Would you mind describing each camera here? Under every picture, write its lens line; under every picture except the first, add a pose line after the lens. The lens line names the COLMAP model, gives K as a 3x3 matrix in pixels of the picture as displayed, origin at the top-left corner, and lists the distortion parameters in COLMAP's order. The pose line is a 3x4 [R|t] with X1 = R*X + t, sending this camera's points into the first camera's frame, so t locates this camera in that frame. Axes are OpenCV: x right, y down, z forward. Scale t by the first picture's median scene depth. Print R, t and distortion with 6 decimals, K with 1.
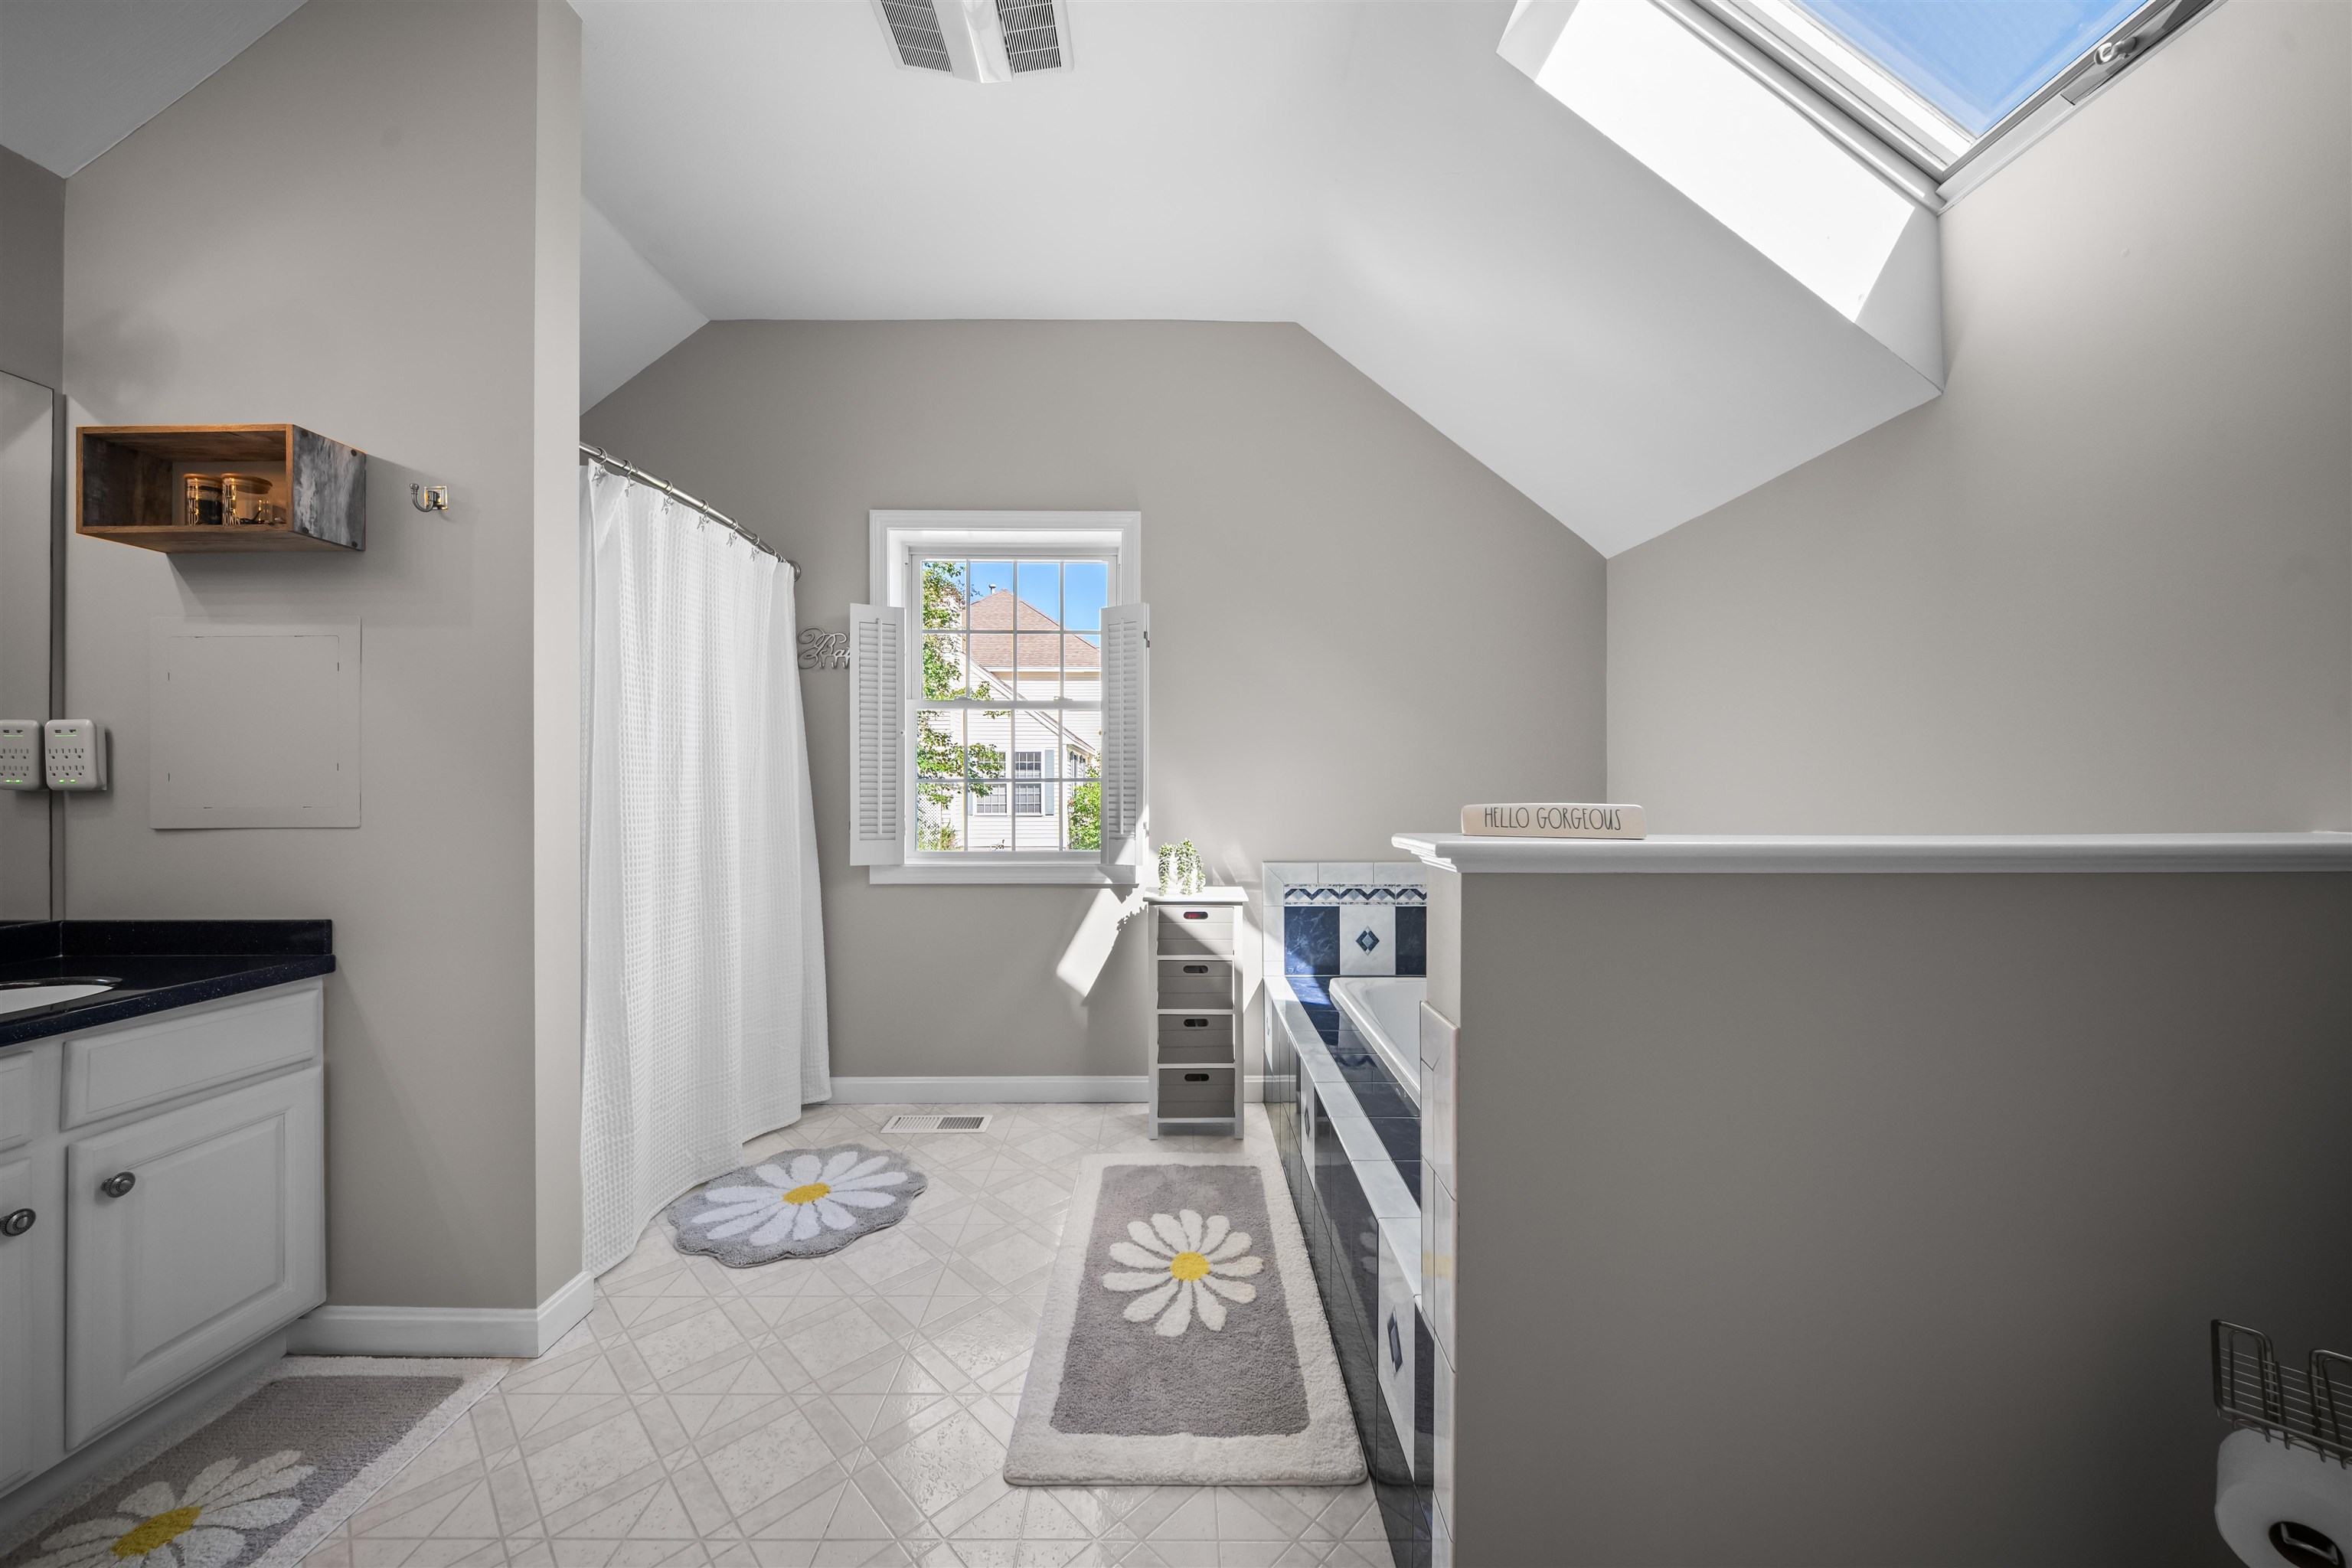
lens RADIAL K [[838.4, 0, 1182.3], [0, 838.4, 779.4], [0, 0, 1]] dist [0.011128, -0.004209]
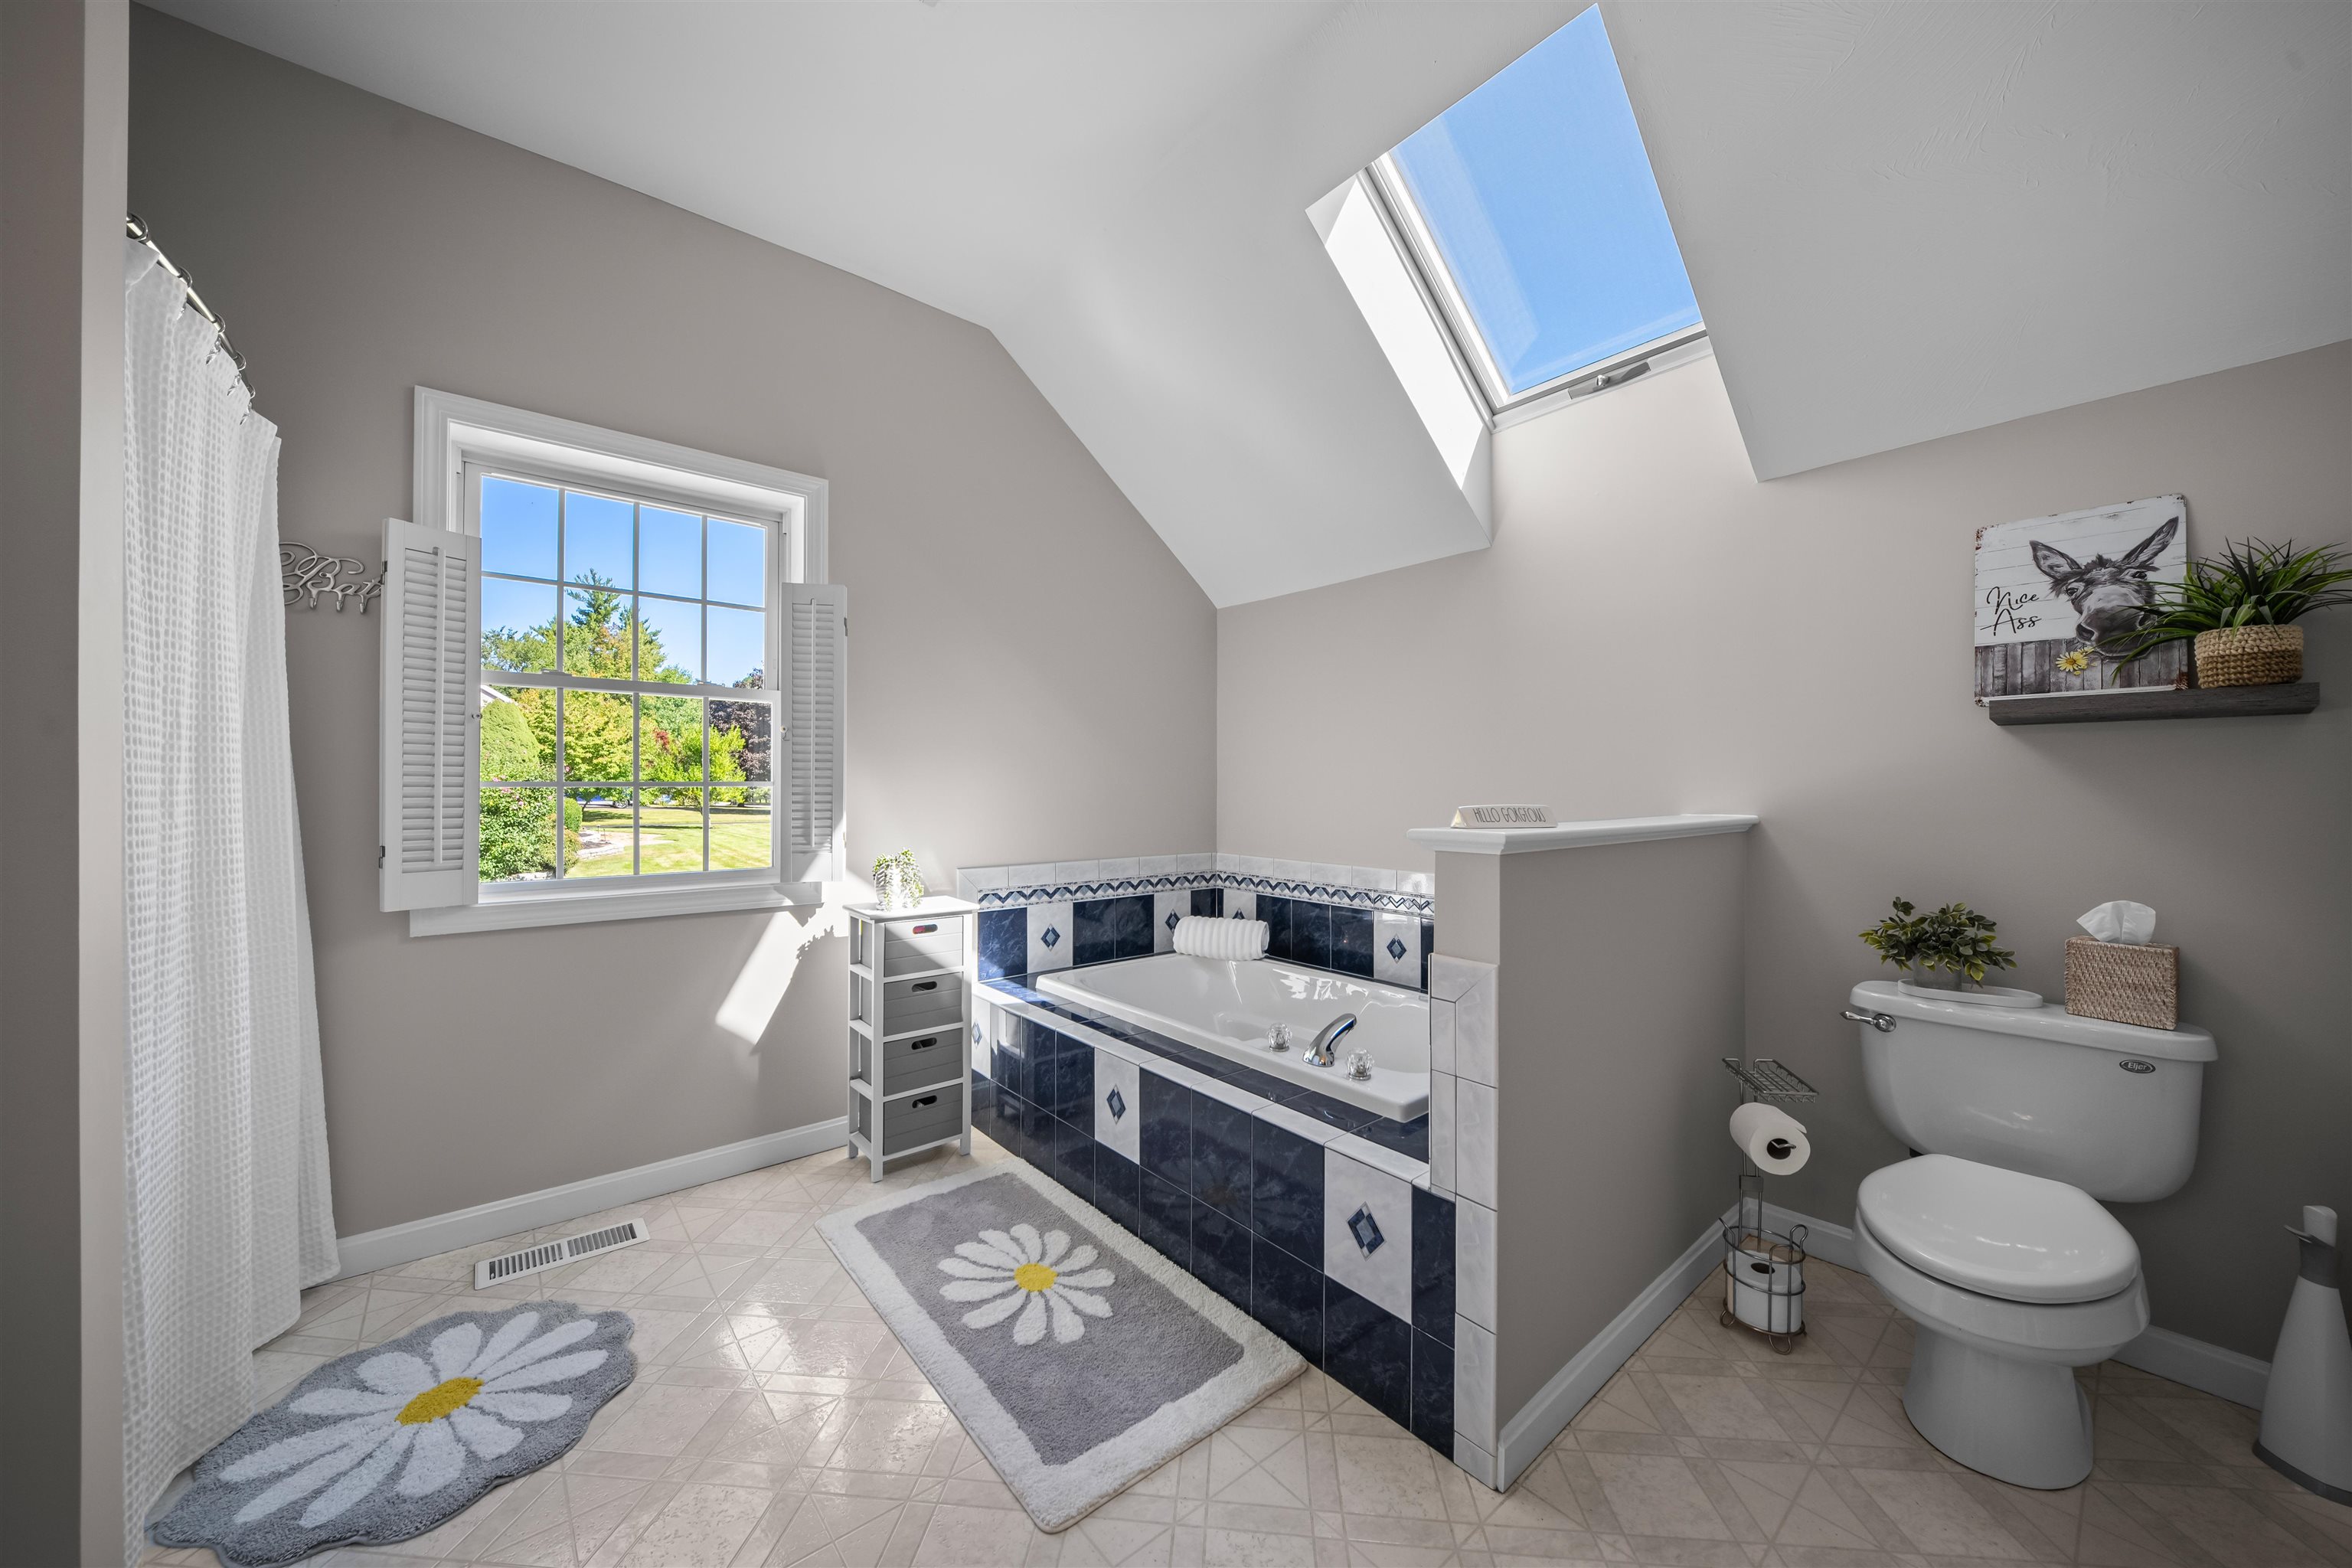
lens RADIAL K [[830.3, 0, 1176.0], [0, 830.3, 784.0], [0, 0, 1]] dist [0.001137, -0.003889]
pose [[0.771871, 0.002797, 0.635773, -0.383504], [-0.003754, 0.999993, 0.000159, -0.001567], [-0.635768, -0.002509, 0.771876, 0.111901]]
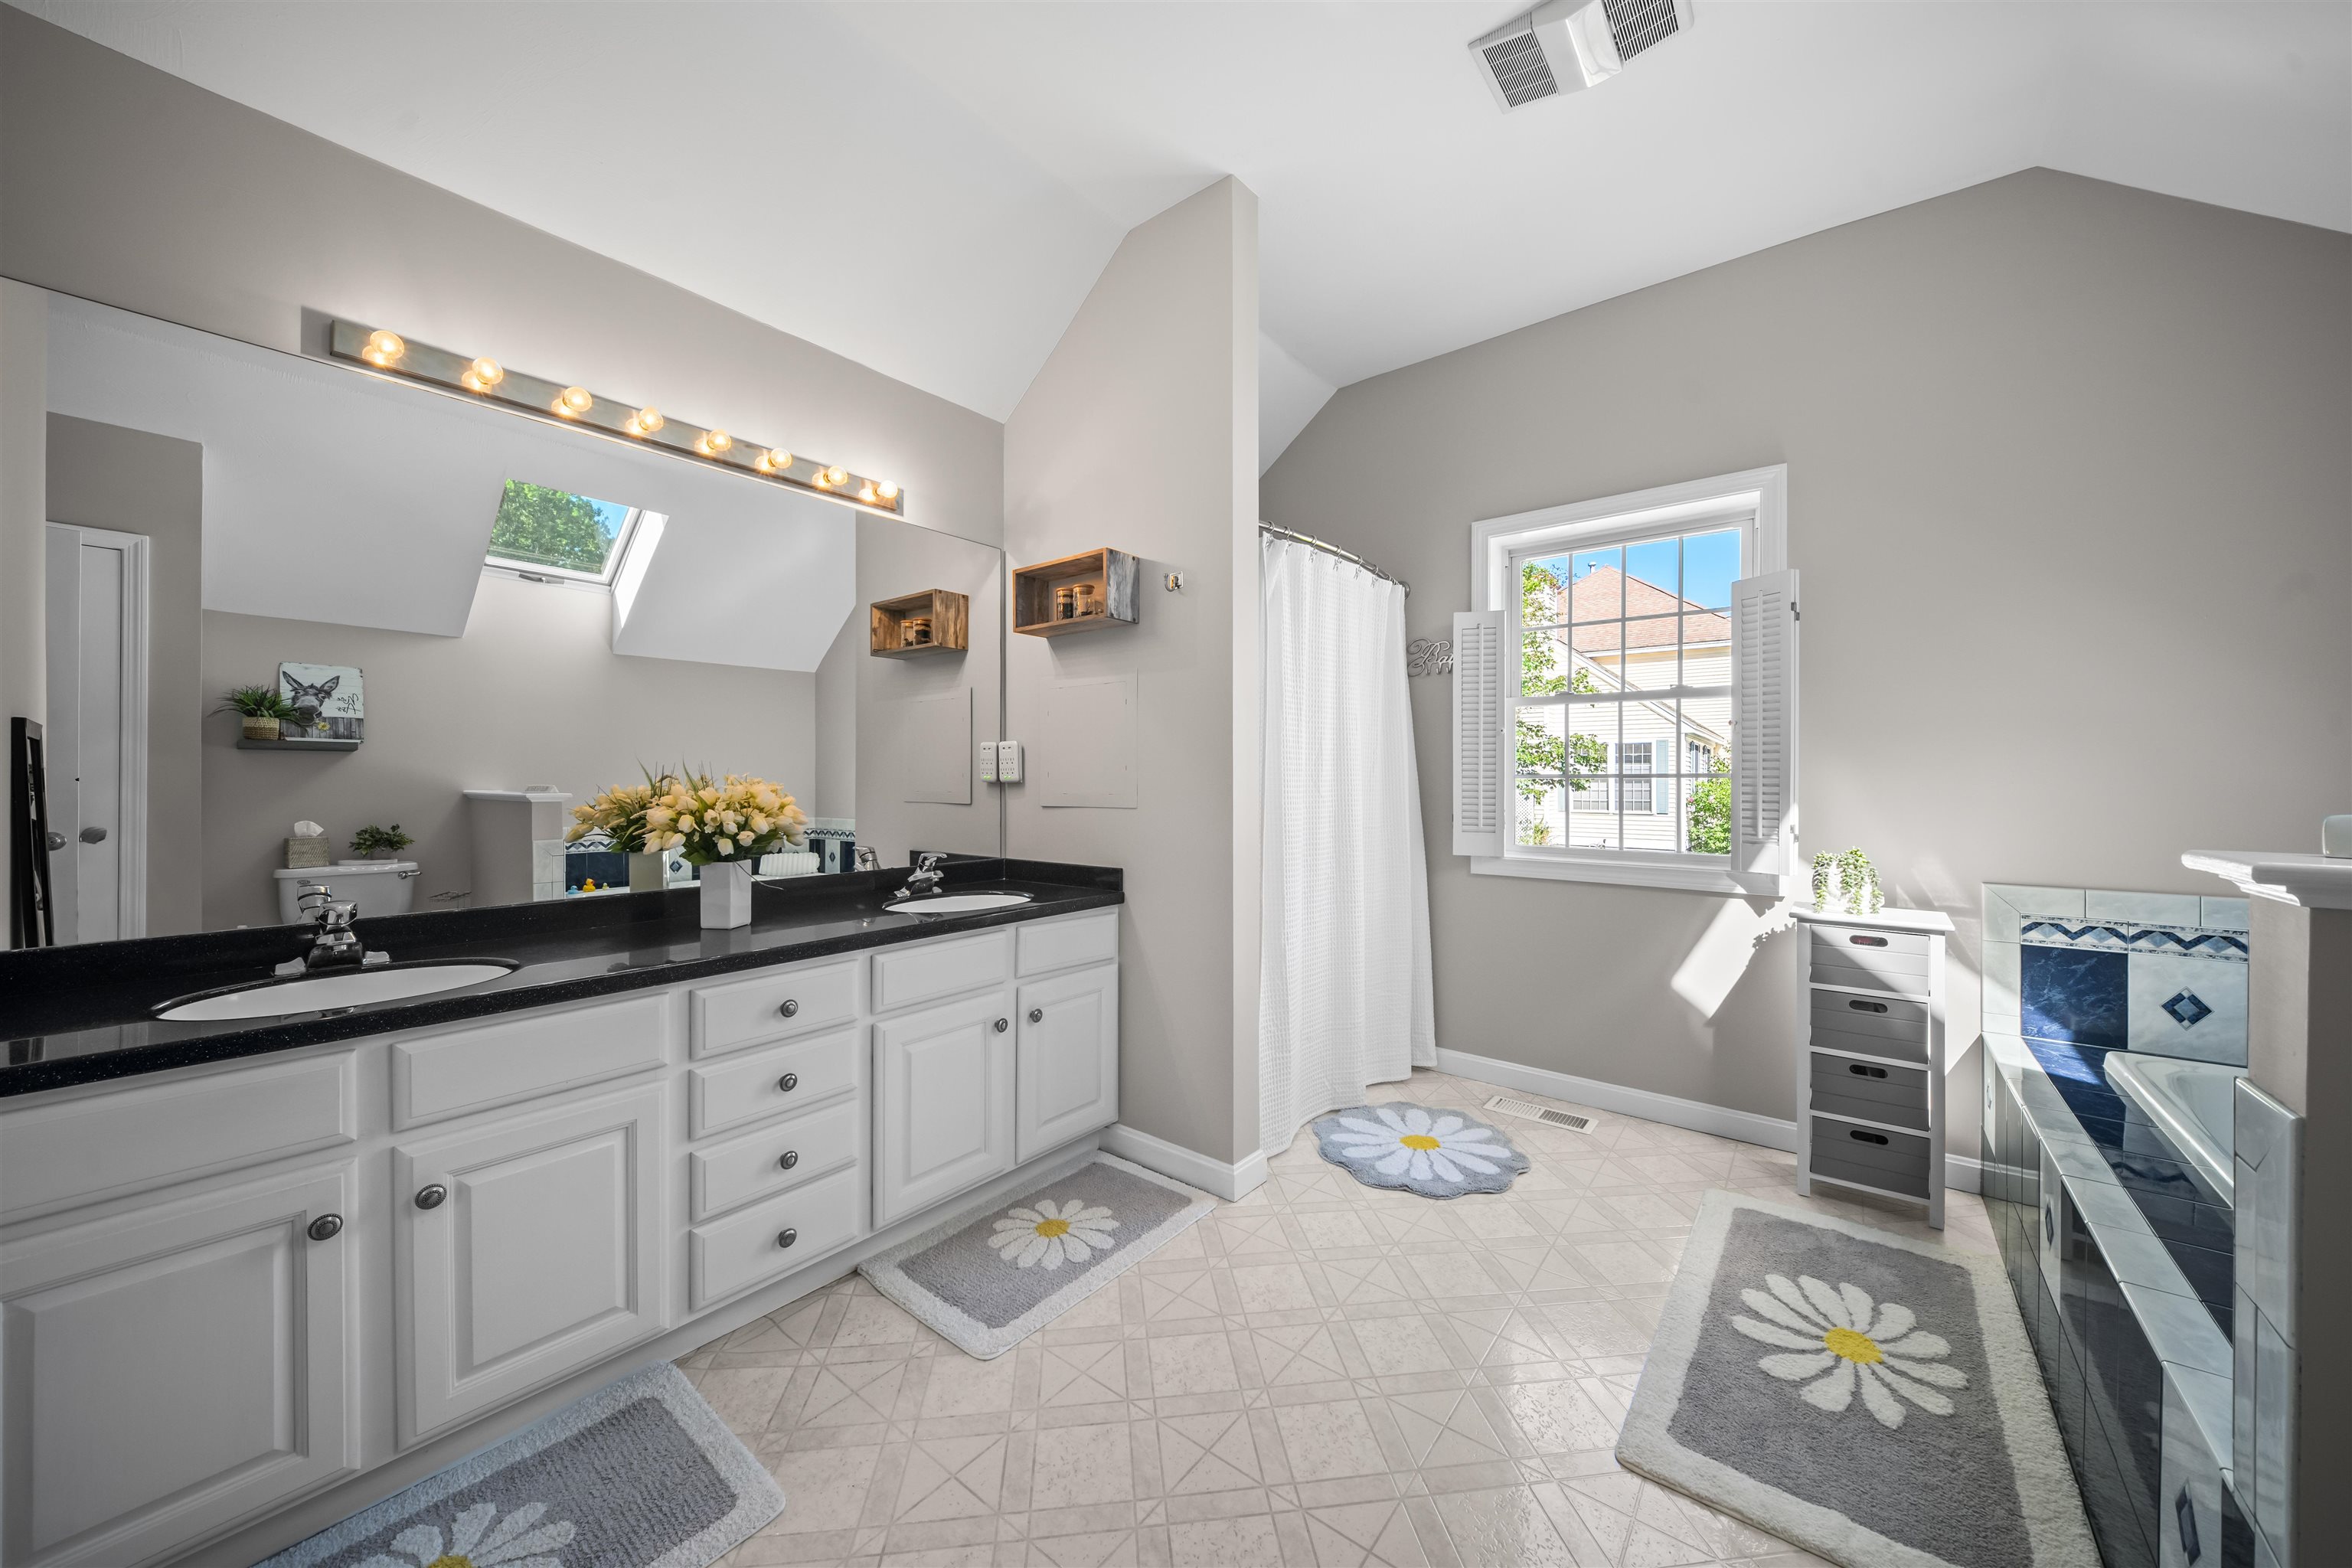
lens RADIAL K [[834.7, 0, 1171.5], [0, 834.7, 775.9], [0, 0, 1]] dist [0.000164, -0.004694]
pose [[0.772265, 0.000610, -0.635300, 0.007623], [0.001148, 0.999997, 0.002357, -0.002733], [0.635299, -0.002550, 0.772262, -0.070753]]
